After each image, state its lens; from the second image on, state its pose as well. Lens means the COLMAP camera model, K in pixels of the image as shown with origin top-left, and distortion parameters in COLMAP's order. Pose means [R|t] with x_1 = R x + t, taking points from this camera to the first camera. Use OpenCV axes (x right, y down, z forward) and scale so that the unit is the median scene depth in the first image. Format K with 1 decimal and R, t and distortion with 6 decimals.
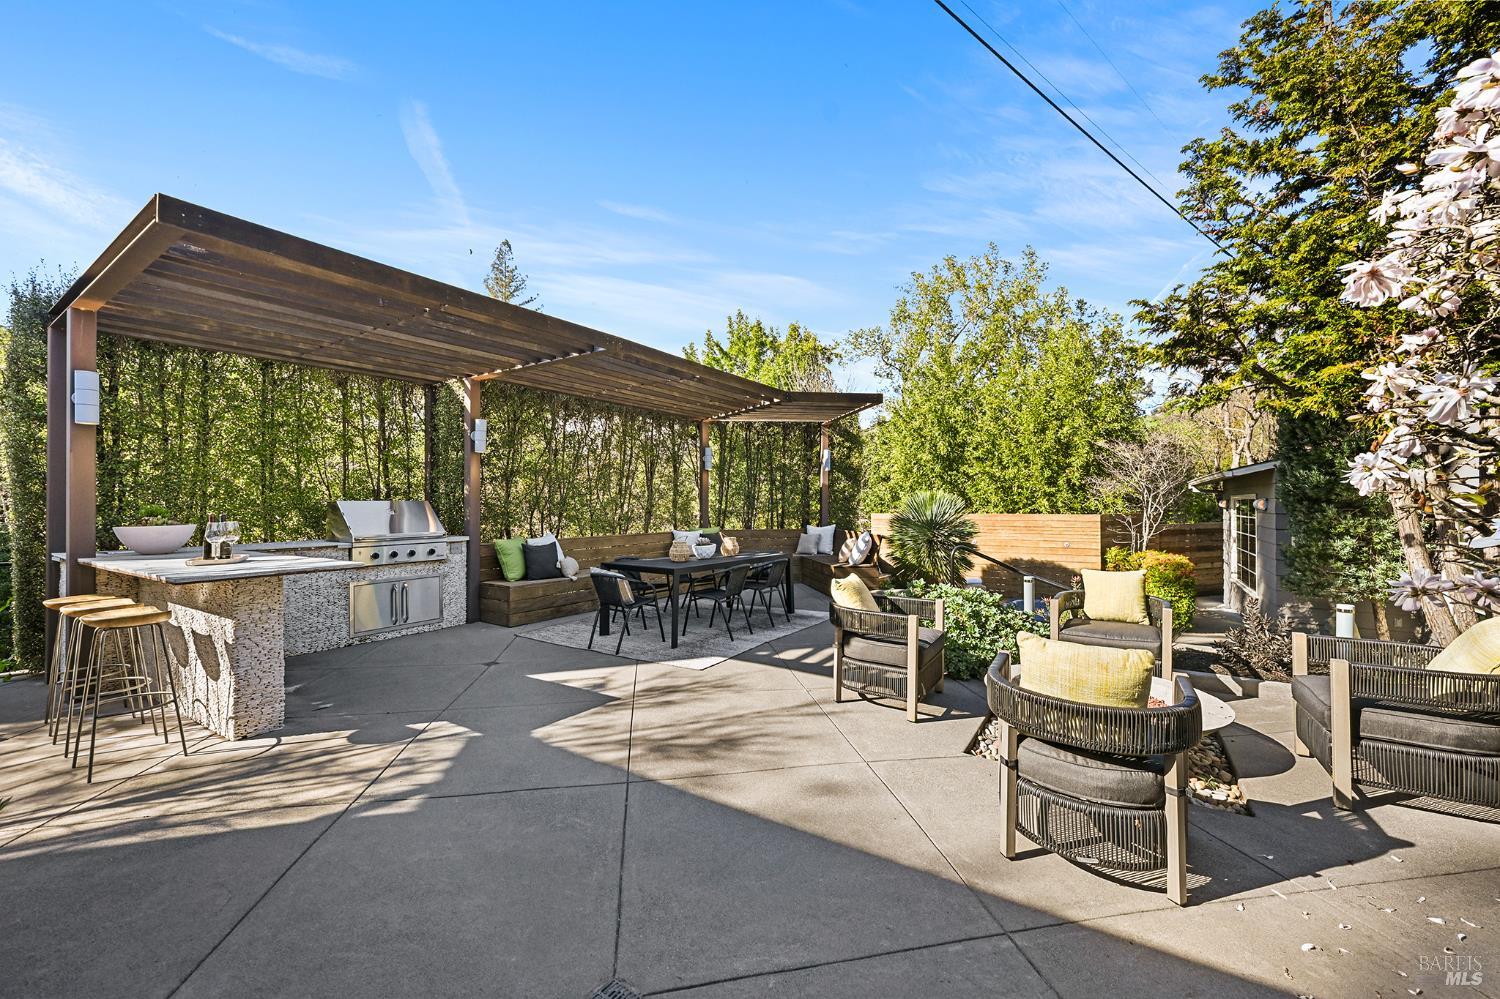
lens RADIAL K [[592.4, 0, 747.5], [0, 592.4, 502.1], [0, 0, 1]] dist [0.001194, -0.000254]
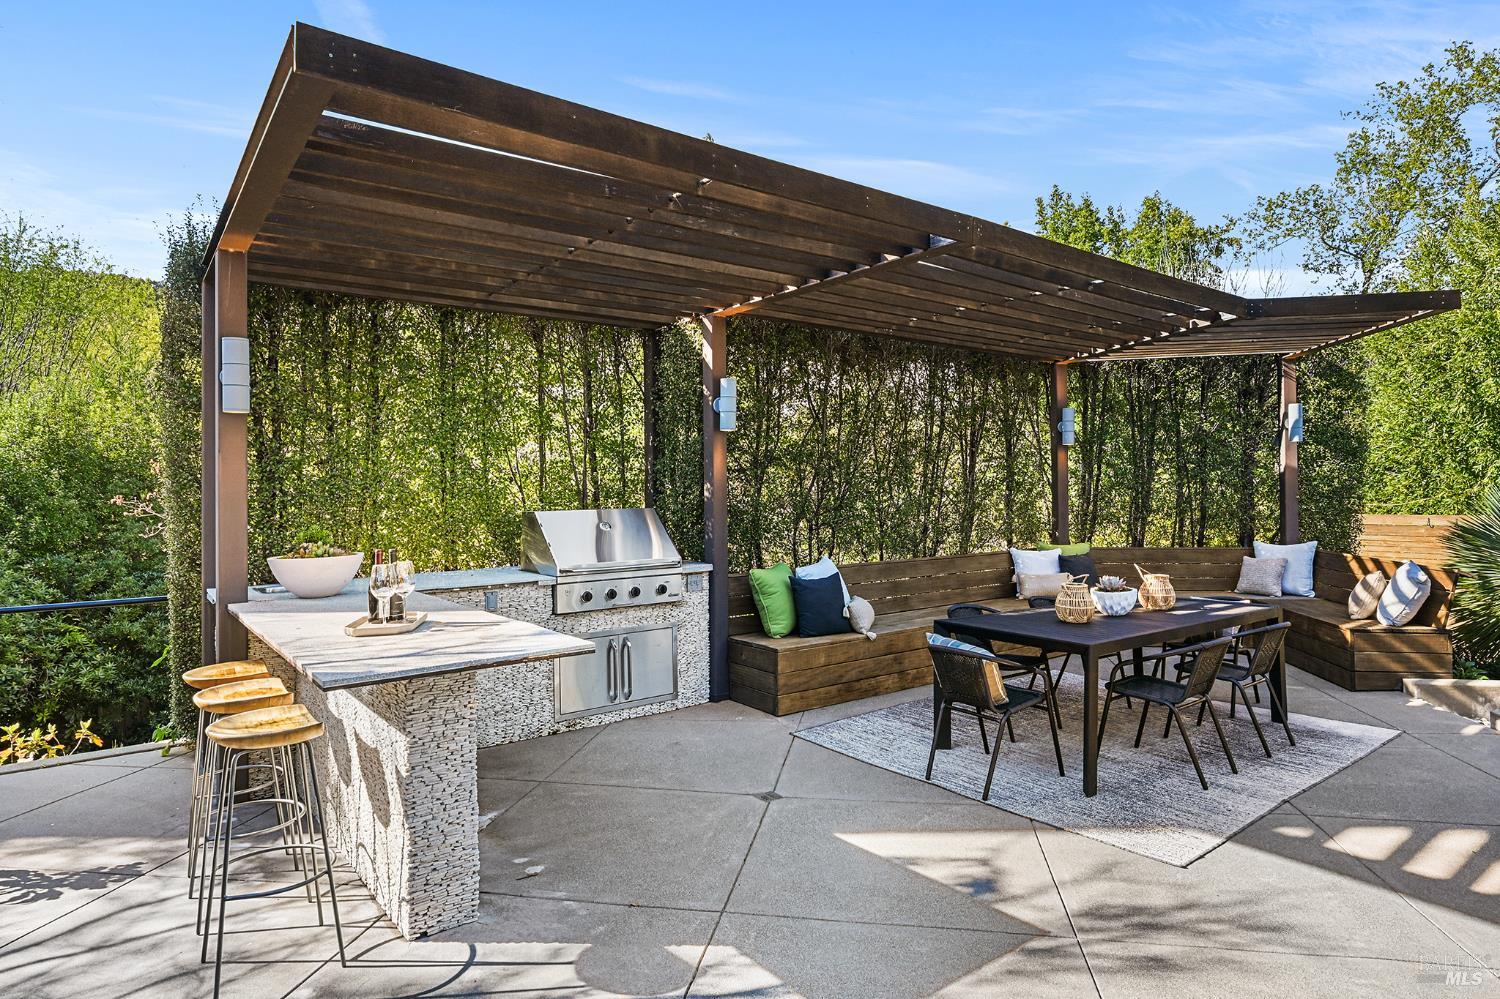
lens RADIAL K [[847.1, 0, 755.4], [0, 847.1, 487.7], [0, 0, 1]] dist [0.003851, -0.001666]
pose [[0.946279, -0.005766, -0.323300, -0.148784], [0.007169, 0.999969, 0.003148, -0.029694], [0.323272, -0.005296, 0.946291, 0.177040]]
